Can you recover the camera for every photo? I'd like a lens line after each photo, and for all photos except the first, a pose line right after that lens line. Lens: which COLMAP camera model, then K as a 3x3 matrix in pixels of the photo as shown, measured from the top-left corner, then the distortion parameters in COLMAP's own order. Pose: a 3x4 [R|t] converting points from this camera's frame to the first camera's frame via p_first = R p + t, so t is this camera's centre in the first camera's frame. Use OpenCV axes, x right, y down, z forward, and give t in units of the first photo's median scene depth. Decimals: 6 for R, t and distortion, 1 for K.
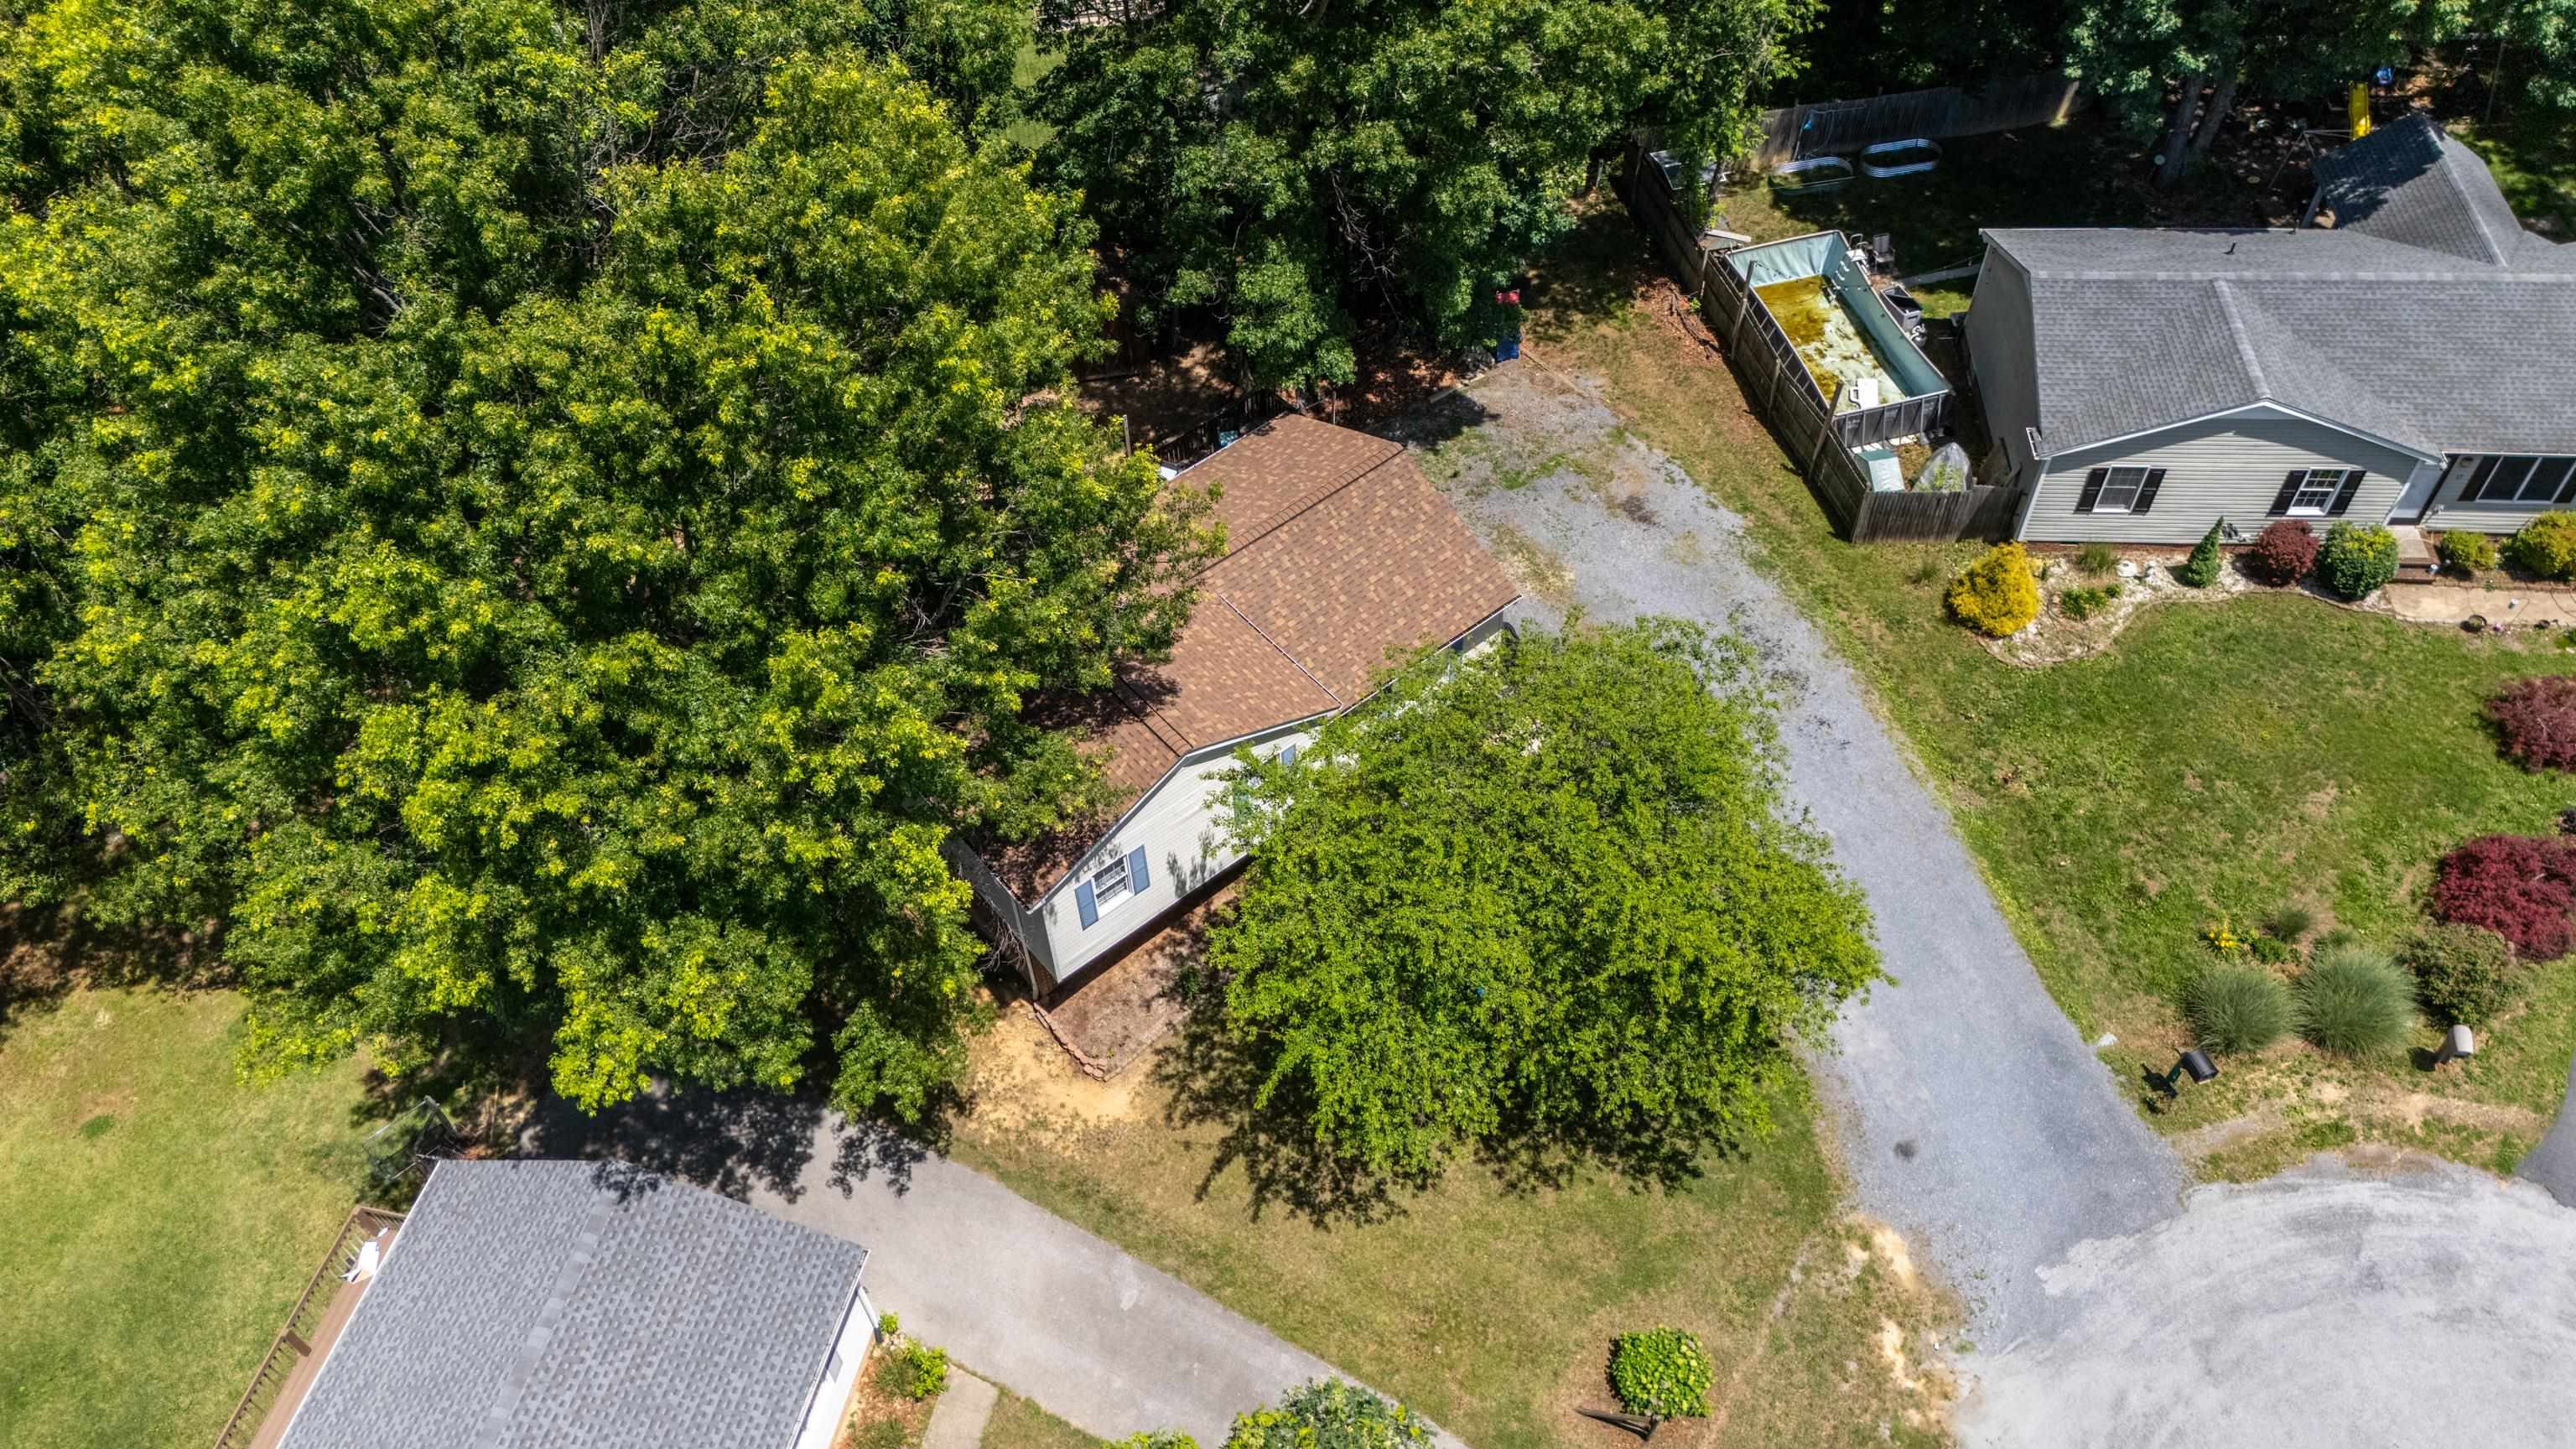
lens RADIAL K [[1888.6, 0, 1289.7], [0, 1888.6, 739.6], [0, 0, 1]] dist [0.062975, -0.058826]
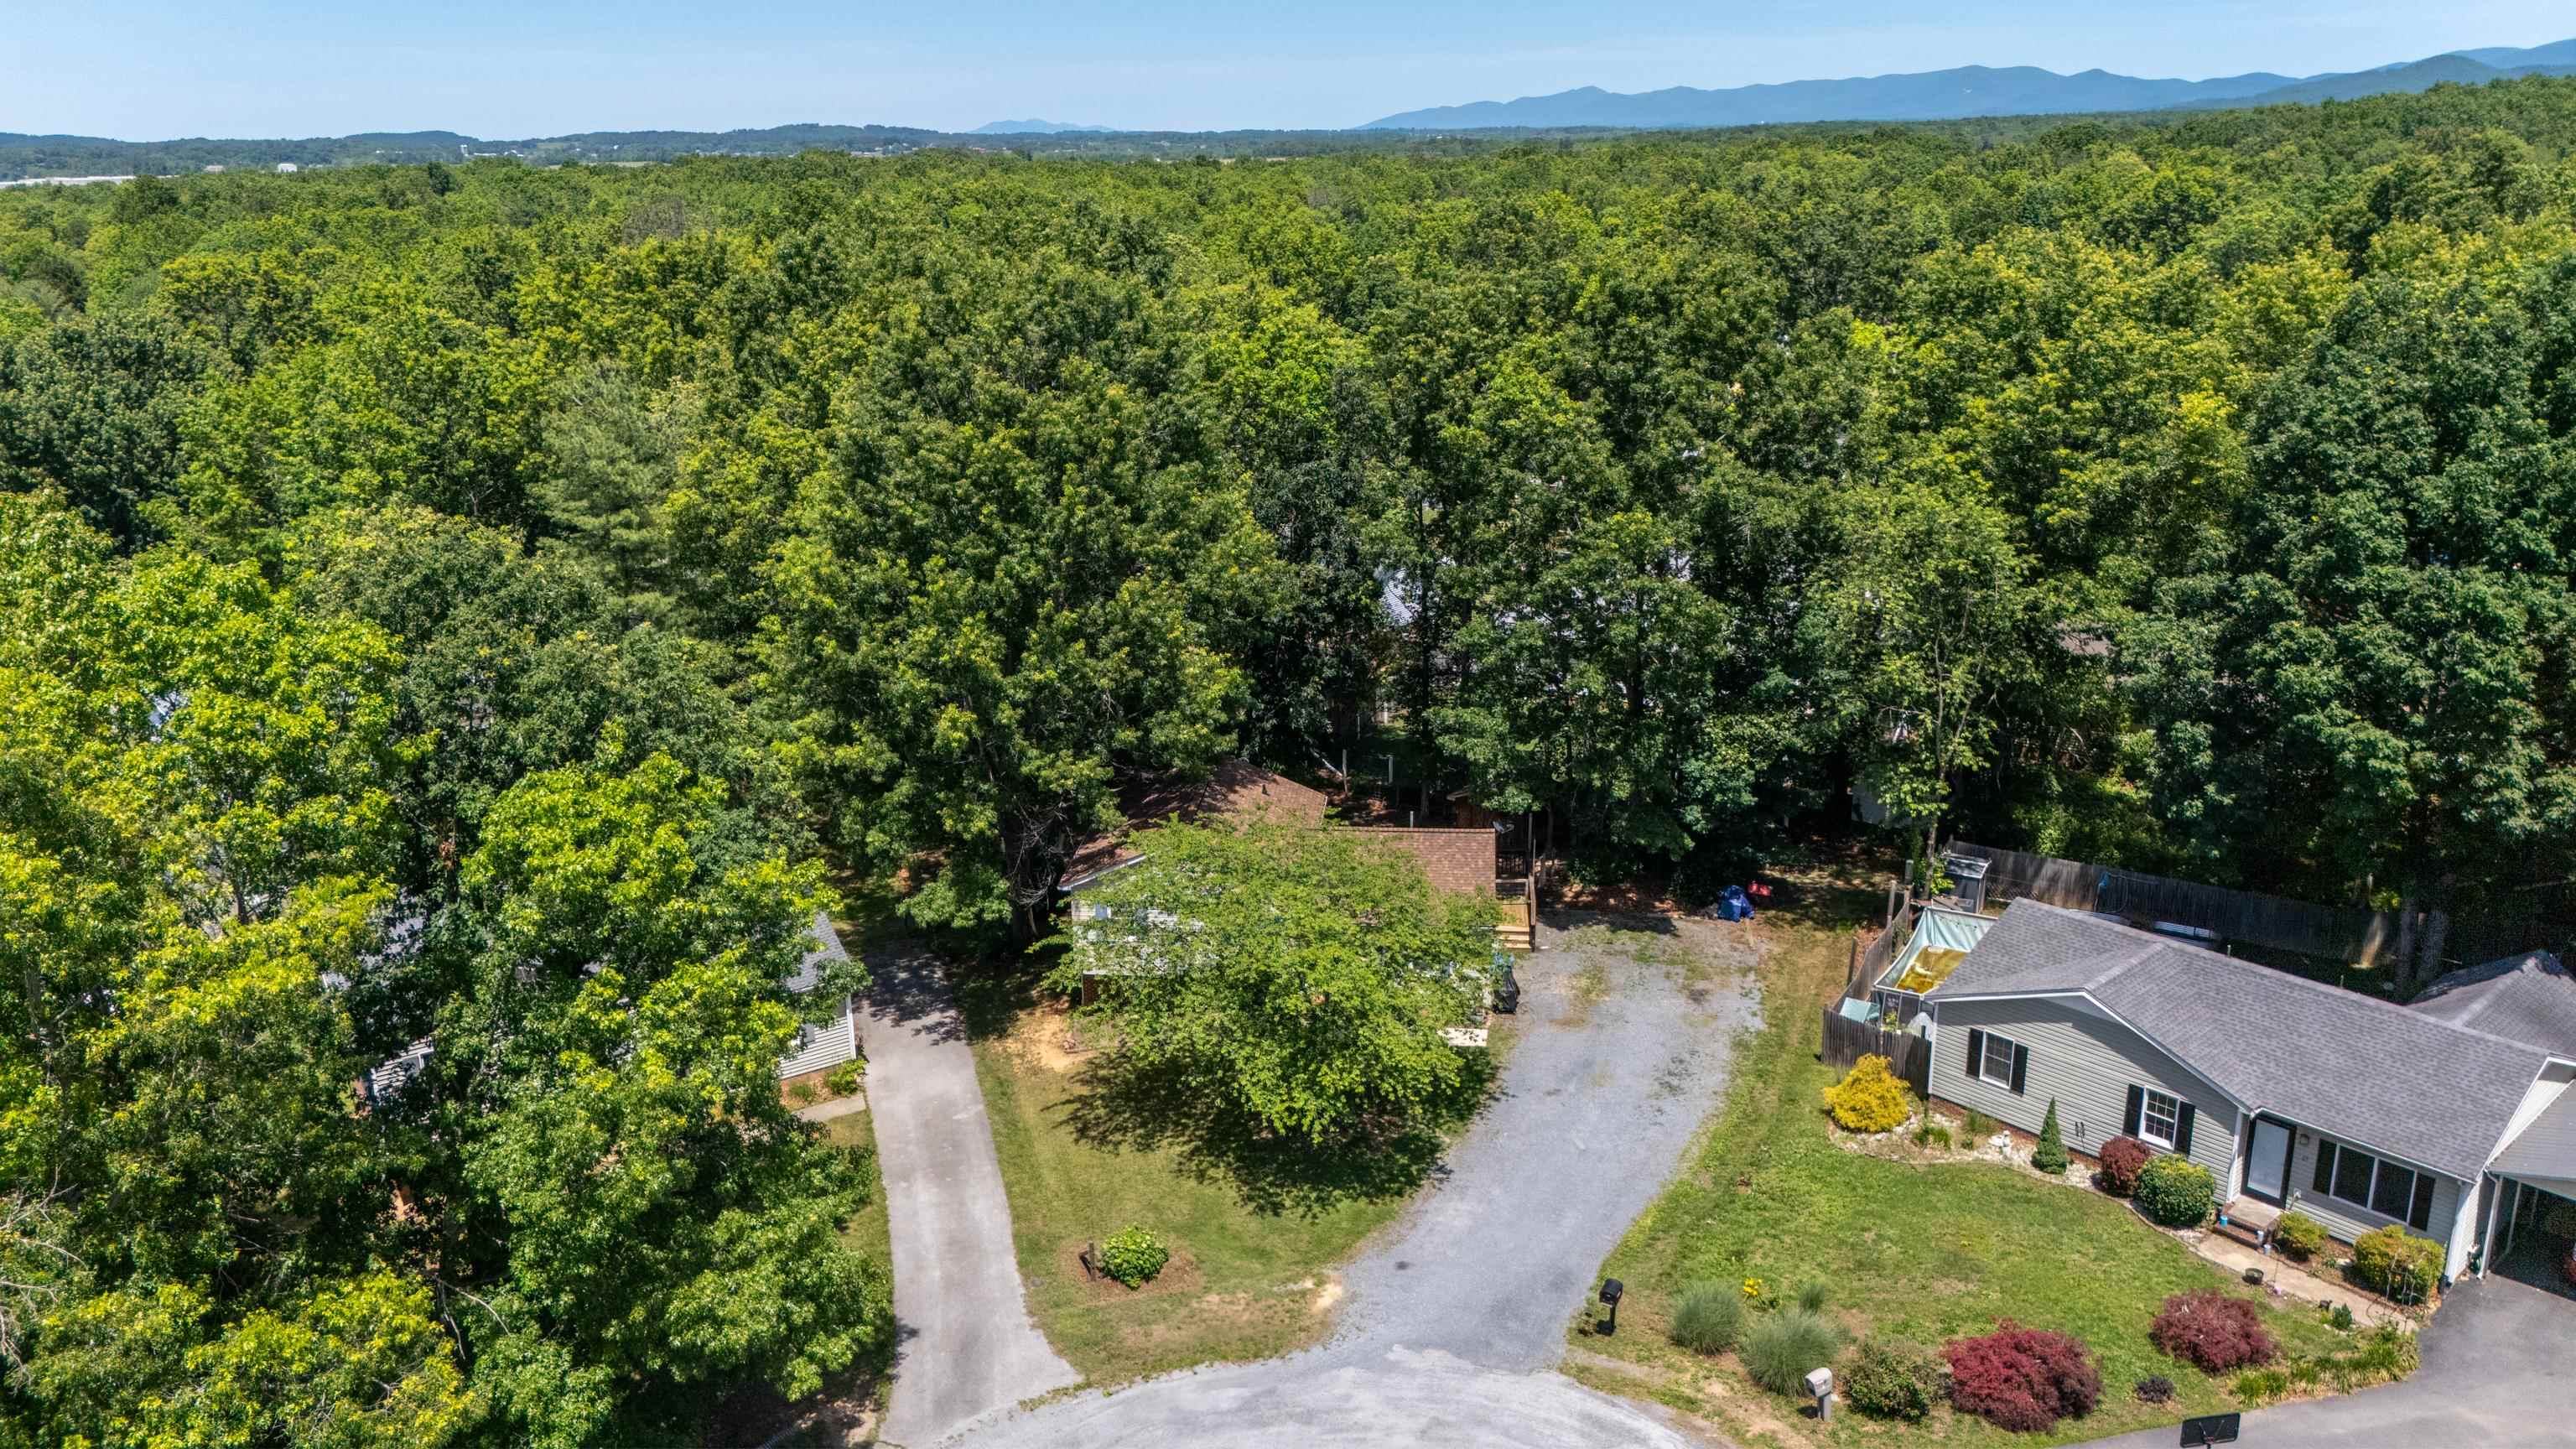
lens RADIAL K [[1899.6, 0, 1286.6], [0, 1899.6, 741.0], [0, 0, 1]] dist [0.061593, -0.059726]
pose [[0.705380, 0.232119, -0.669746, 0.956554], [-0.549507, 0.775919, -0.309826, 0.349391], [0.447752, 0.586575, 0.674869, -0.101288]]
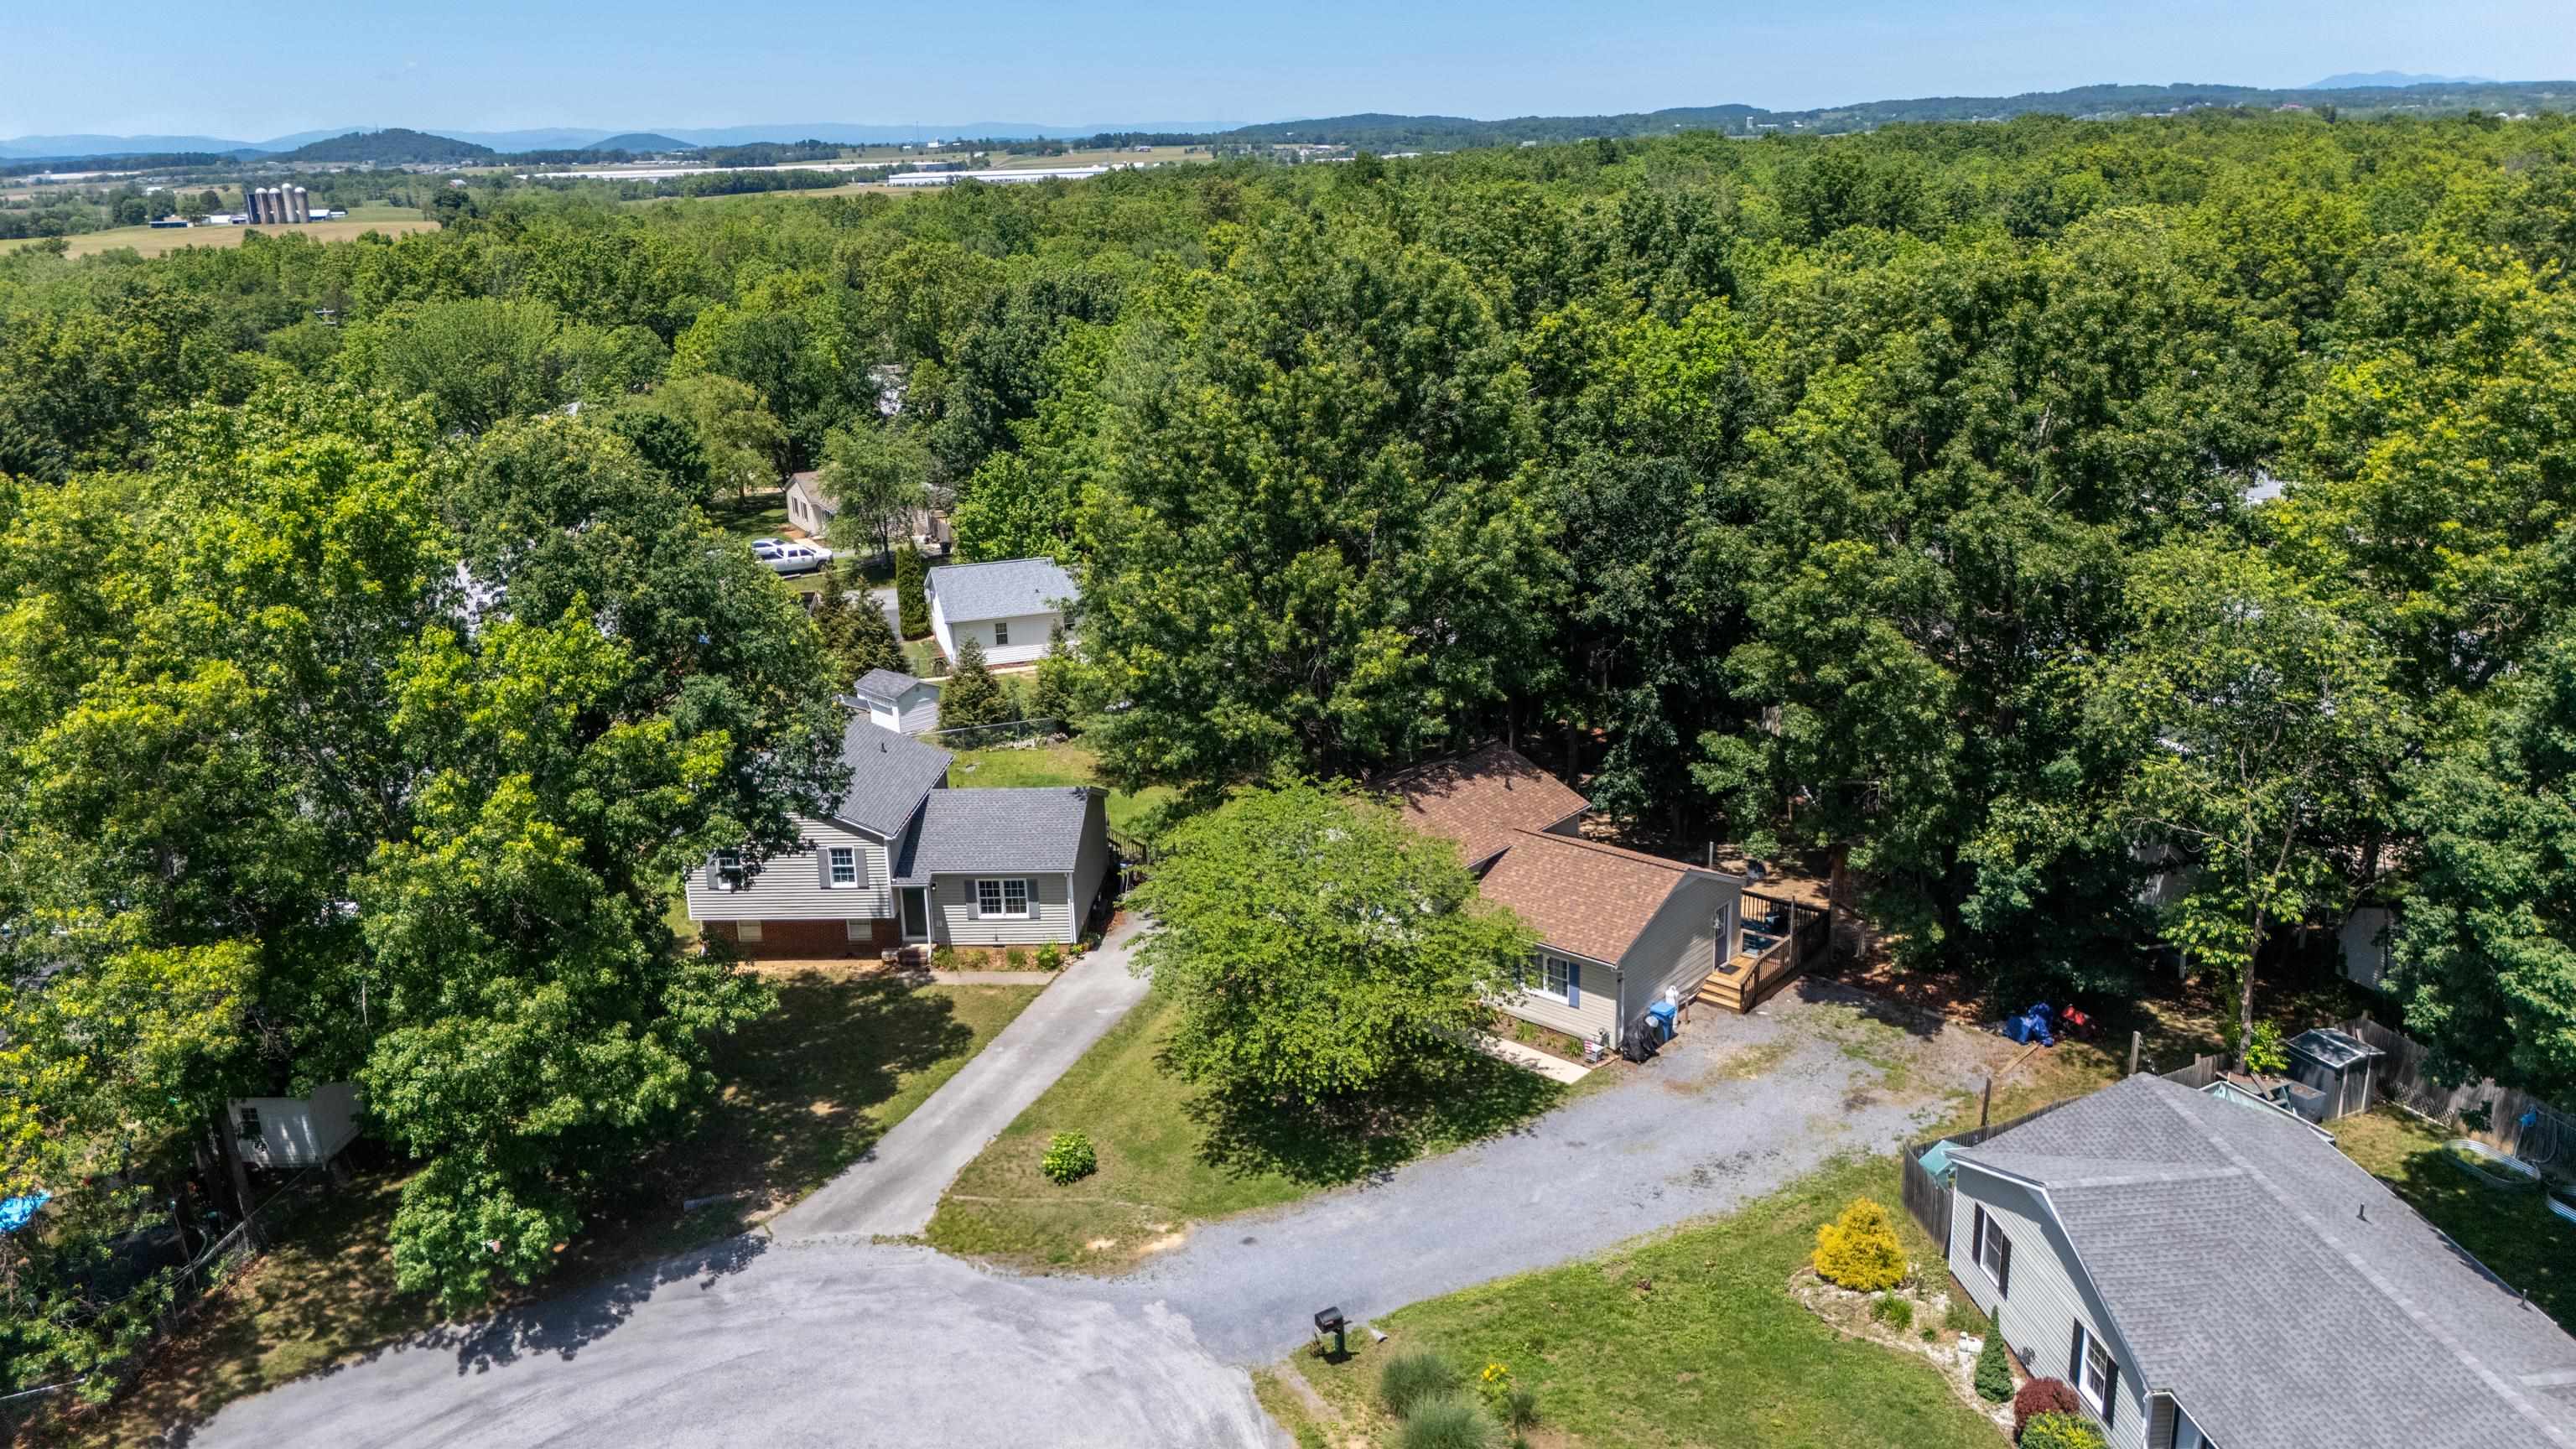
lens RADIAL K [[1900.8, 0, 1266.0], [0, 1900.8, 733.7], [0, 0, 1]] dist [0.058747, -0.076267]
pose [[0.153444, 0.319472, -0.935090, 1.309406], [-0.743556, 0.660587, 0.103674, -0.144255], [0.650829, 0.679383, 0.338909, 0.300917]]
